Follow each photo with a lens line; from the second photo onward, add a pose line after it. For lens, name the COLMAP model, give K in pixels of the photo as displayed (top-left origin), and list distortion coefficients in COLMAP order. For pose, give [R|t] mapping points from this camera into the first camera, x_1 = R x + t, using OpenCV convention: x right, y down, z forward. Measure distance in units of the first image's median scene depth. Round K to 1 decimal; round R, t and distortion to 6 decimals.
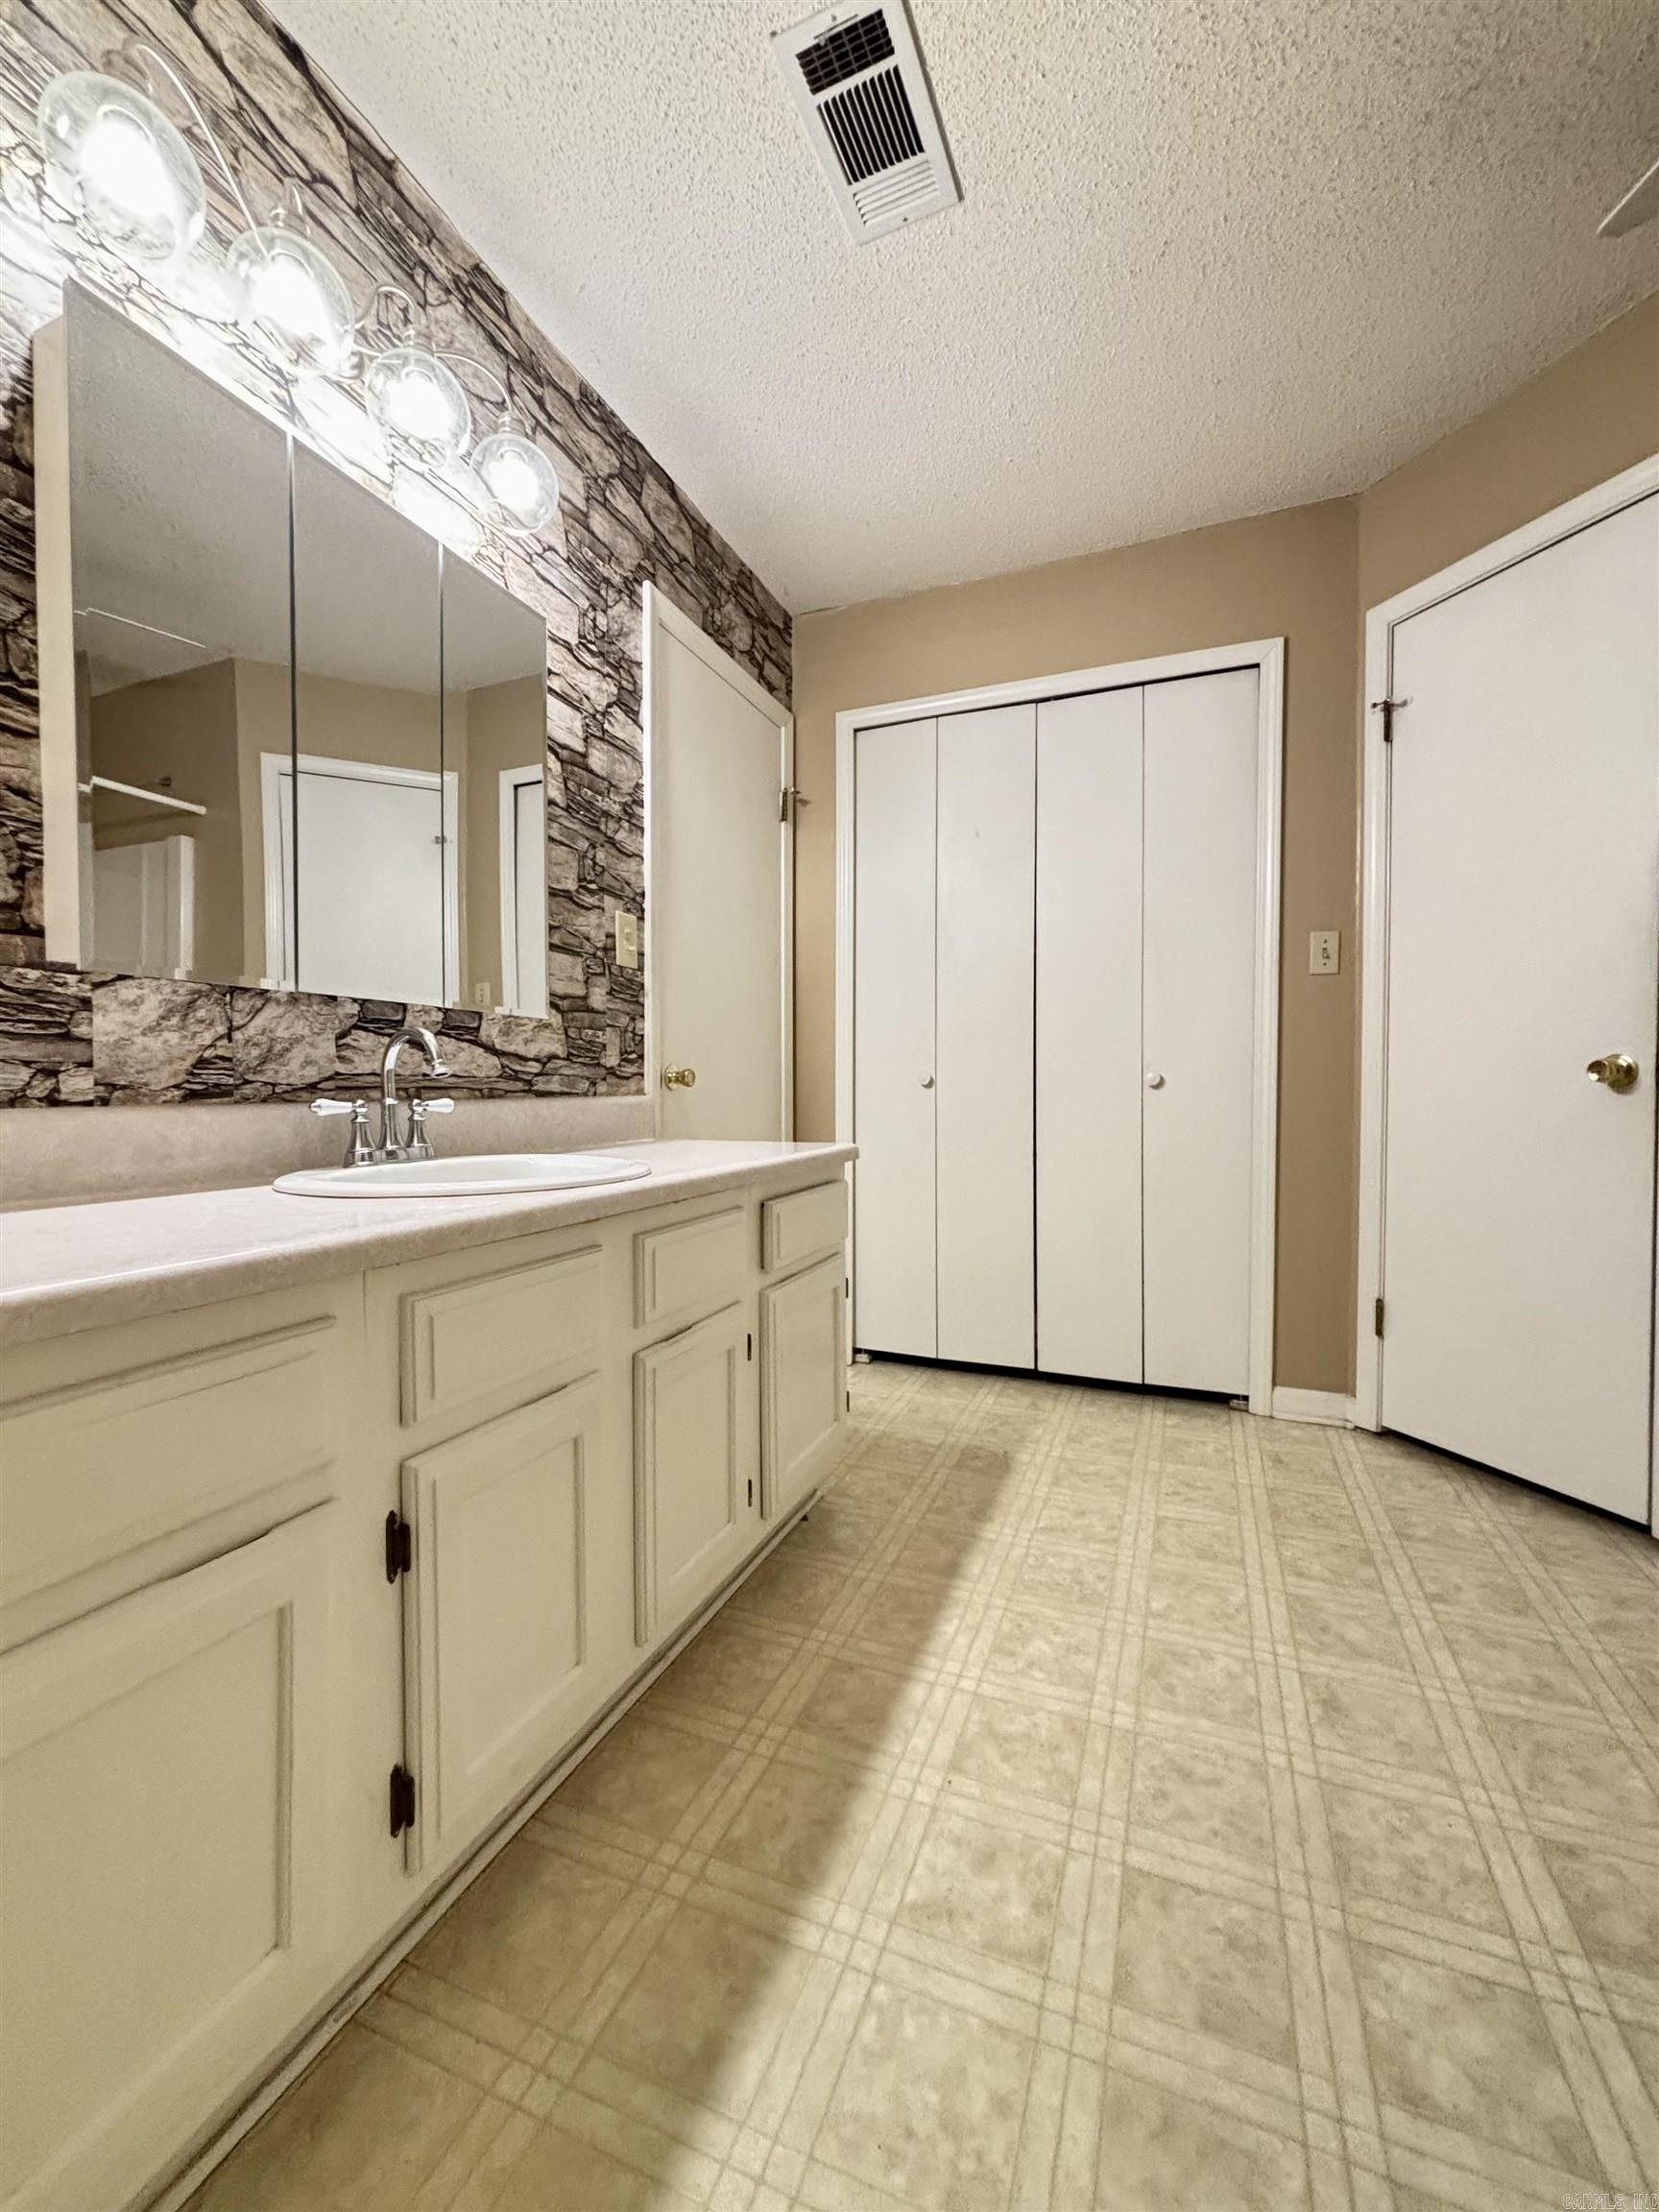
lens RADIAL K [[894.6, 0, 832.0], [0, 894.6, 1102.3], [0, 0, 1]] dist [0.002033, 0.000618]
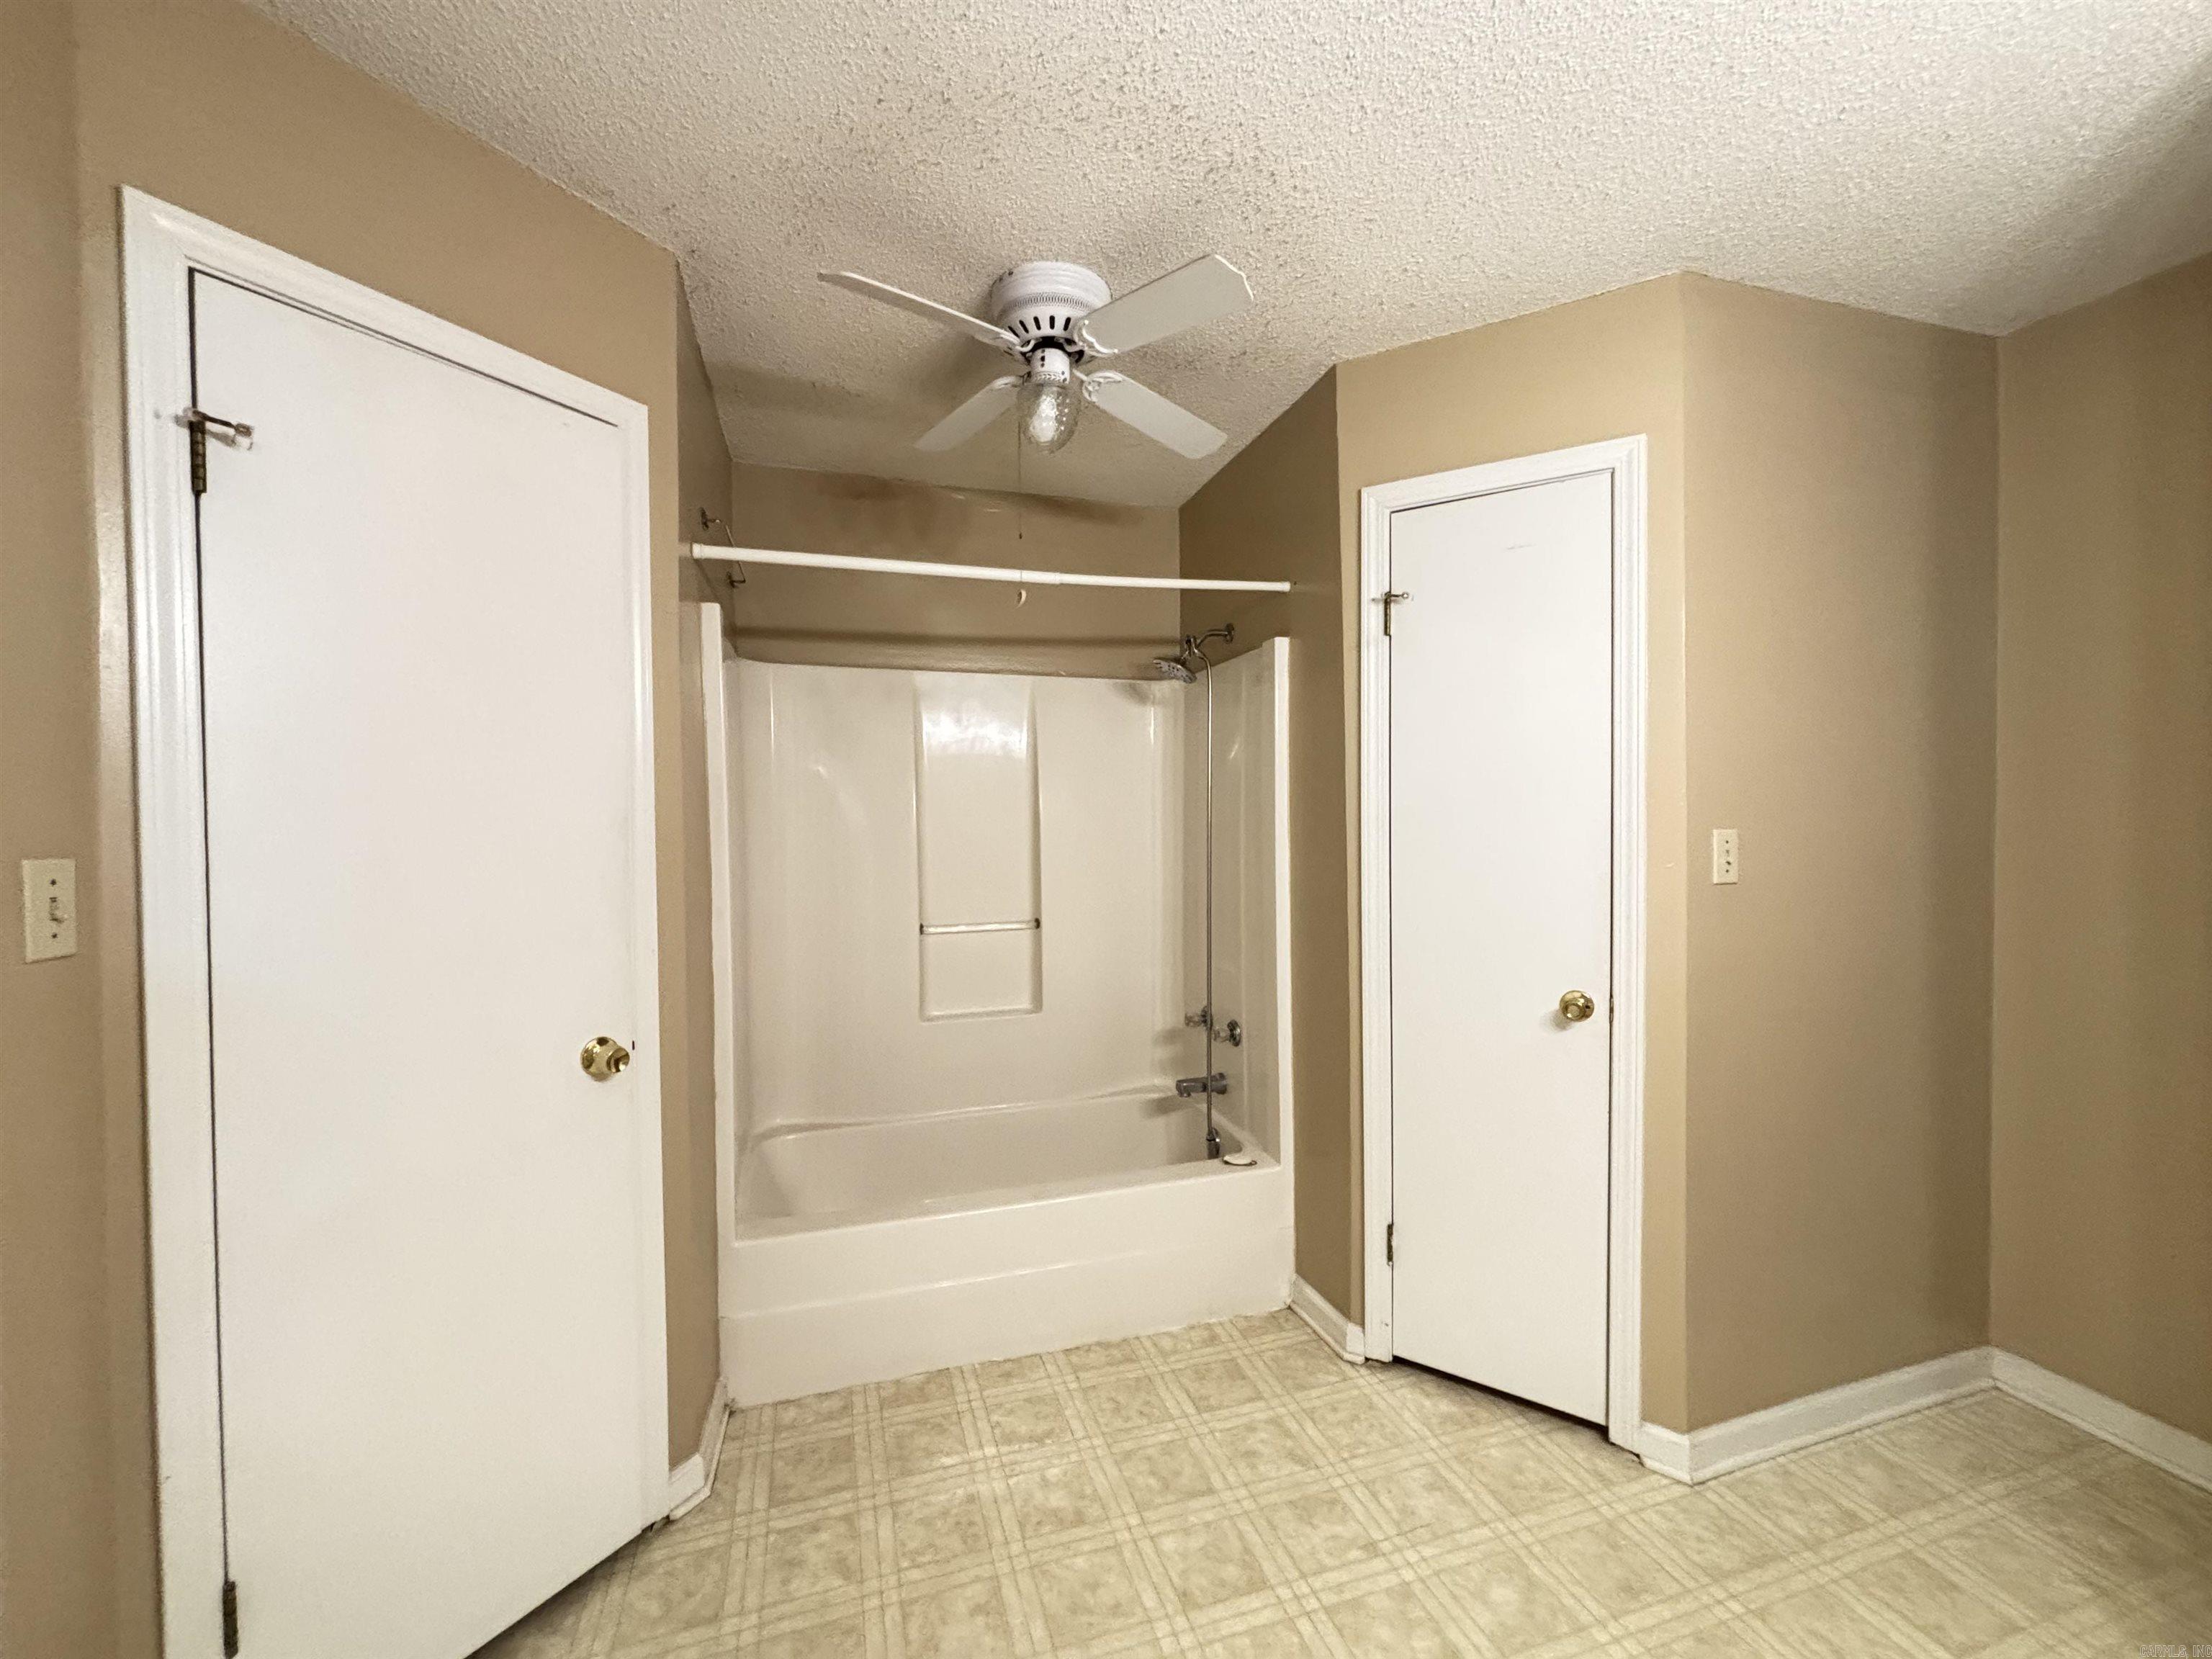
lens RADIAL K [[894.6, 0, 1102.2], [0, 894.6, 833.1], [0, 0, 1]] dist [0.002033, 0.000618]
pose [[-0.639683, -0.008468, 0.768592, -0.136298], [0.020173, 0.999410, 0.027802, -0.296013], [-0.768374, 0.033289, -0.639135, 1.296917]]
